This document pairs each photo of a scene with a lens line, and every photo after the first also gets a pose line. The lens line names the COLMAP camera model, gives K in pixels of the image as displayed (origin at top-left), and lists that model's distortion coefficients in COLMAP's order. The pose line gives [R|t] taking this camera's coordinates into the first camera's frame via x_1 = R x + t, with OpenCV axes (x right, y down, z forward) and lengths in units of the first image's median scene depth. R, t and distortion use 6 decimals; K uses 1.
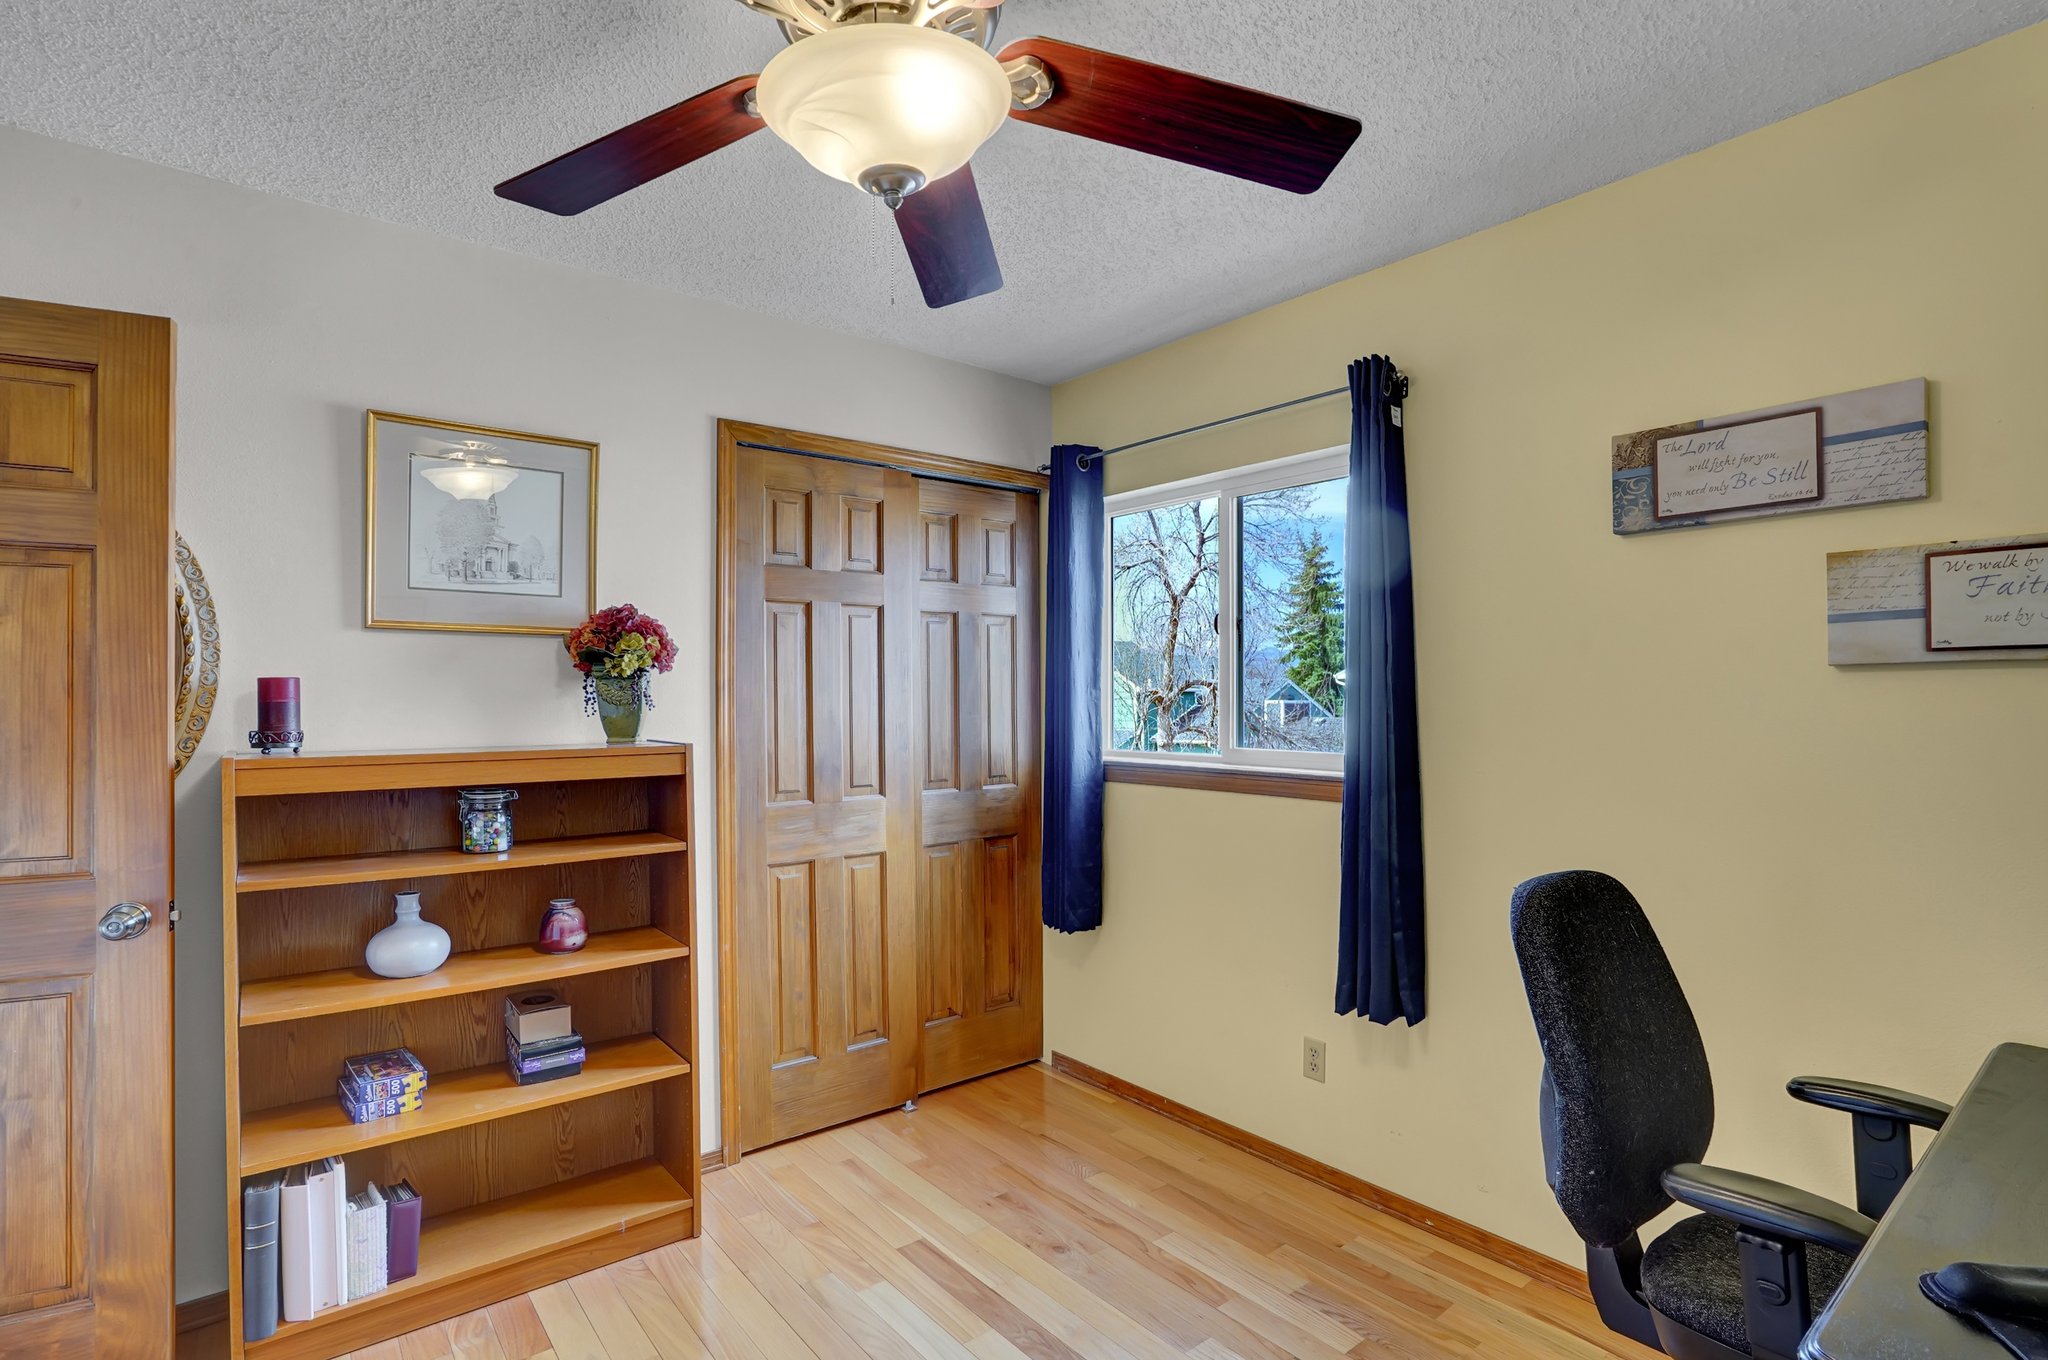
lens RADIAL K [[982.1, 0, 1017.6], [0, 982.1, 686.0], [0, 0, 1]] dist [-0.043039, 0.010454]
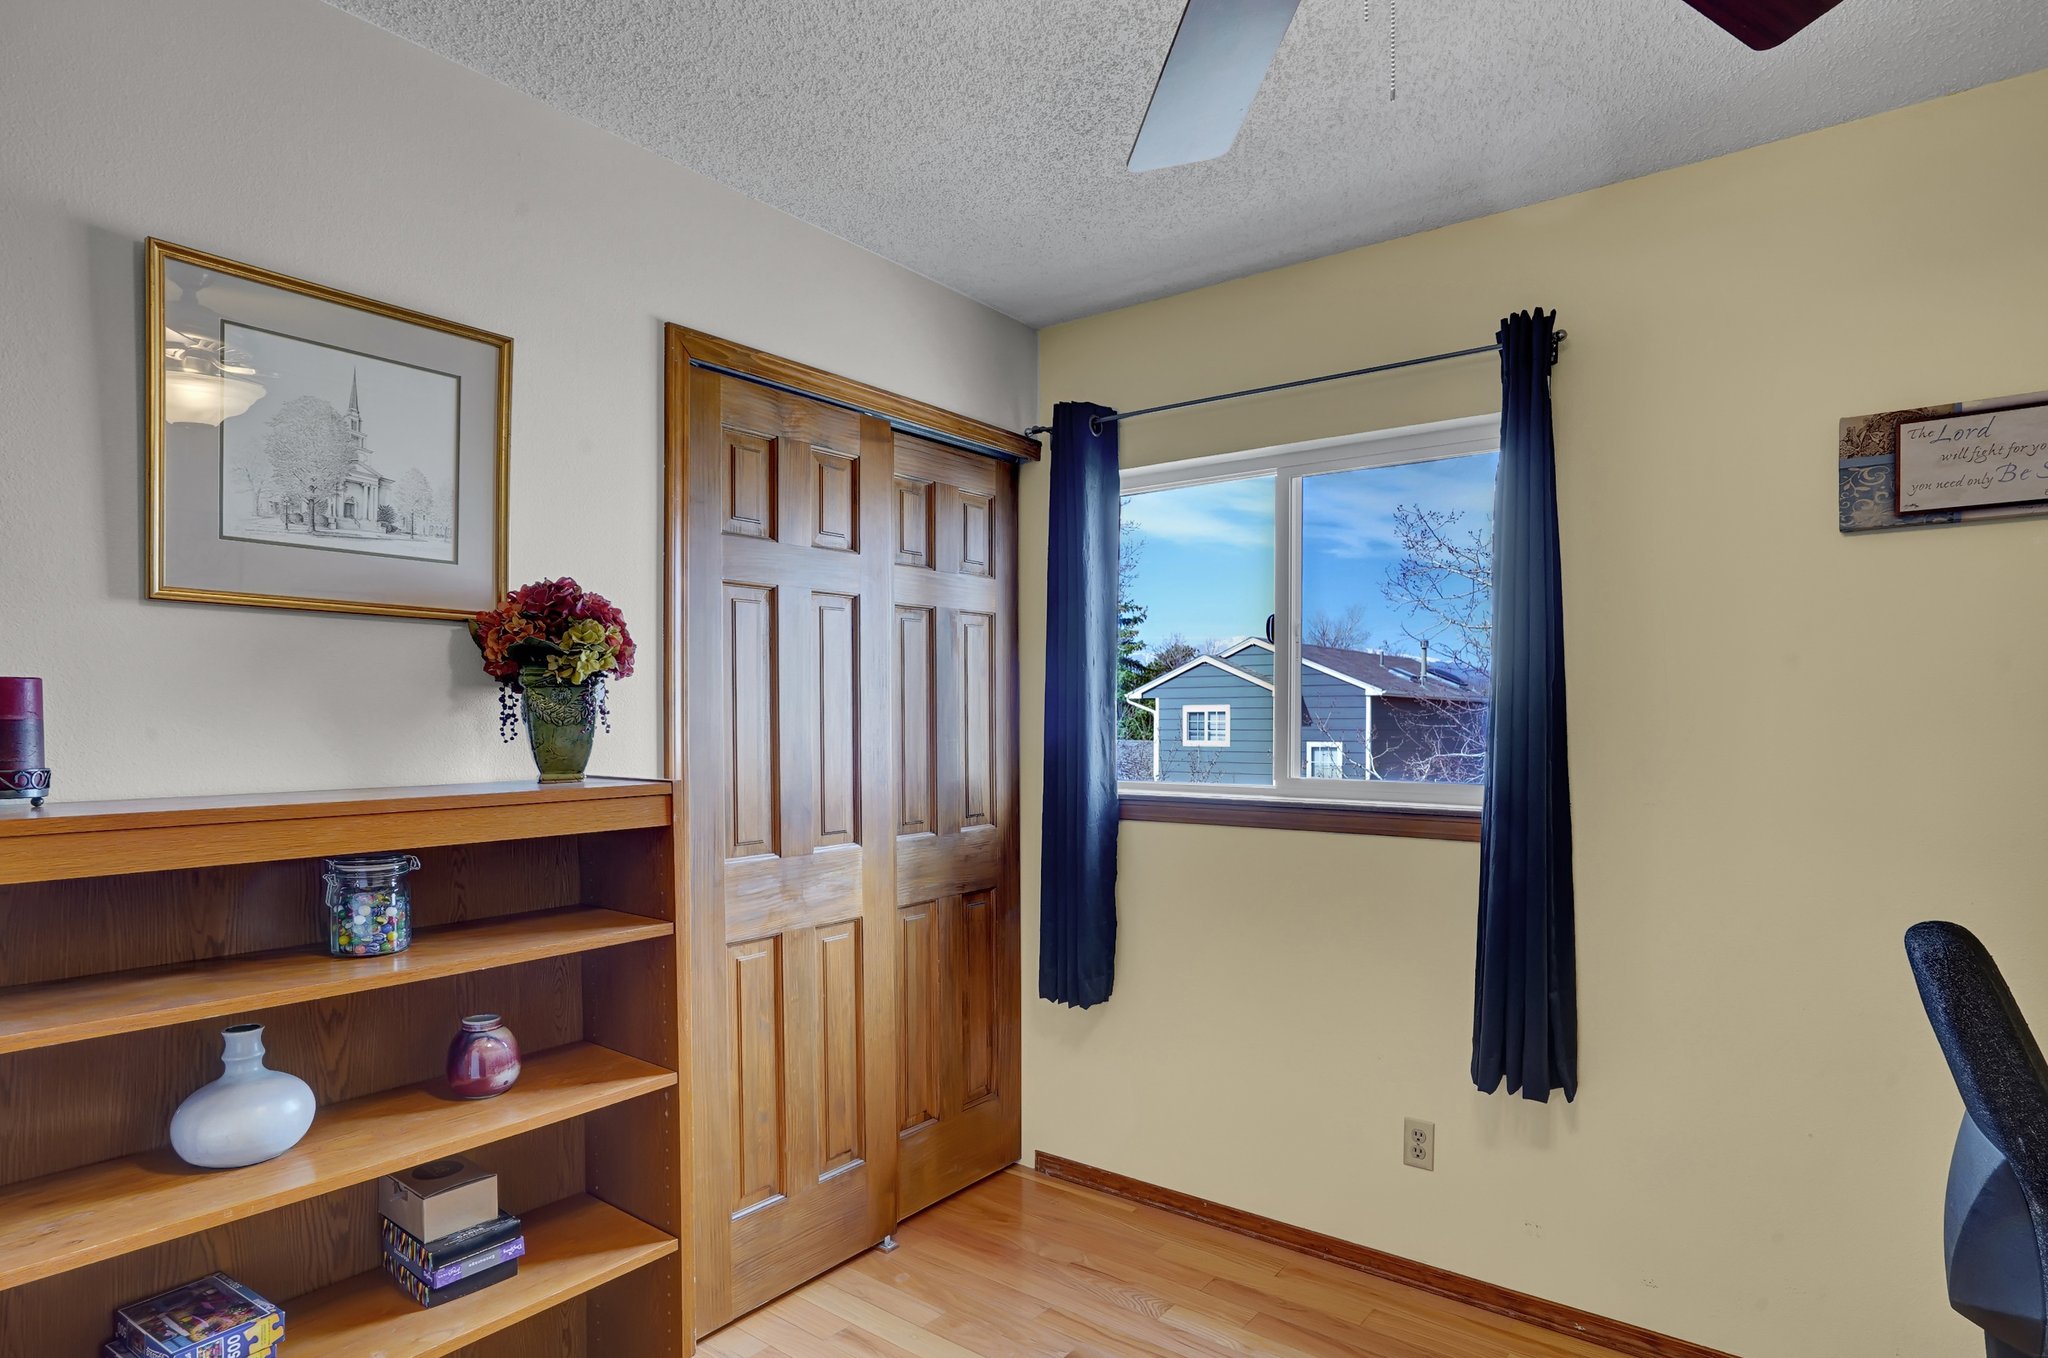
lens RADIAL K [[1094.6, 0, 1034.8], [0, 1094.6, 725.7], [0, 0, 1]] dist [-0.039429, 0.024284]
pose [[0.970810, 0.000509, 0.239851, -0.259556], [-0.004872, 0.999833, 0.017597, 0.004611], [-0.239802, -0.018252, 0.970650, 0.177749]]
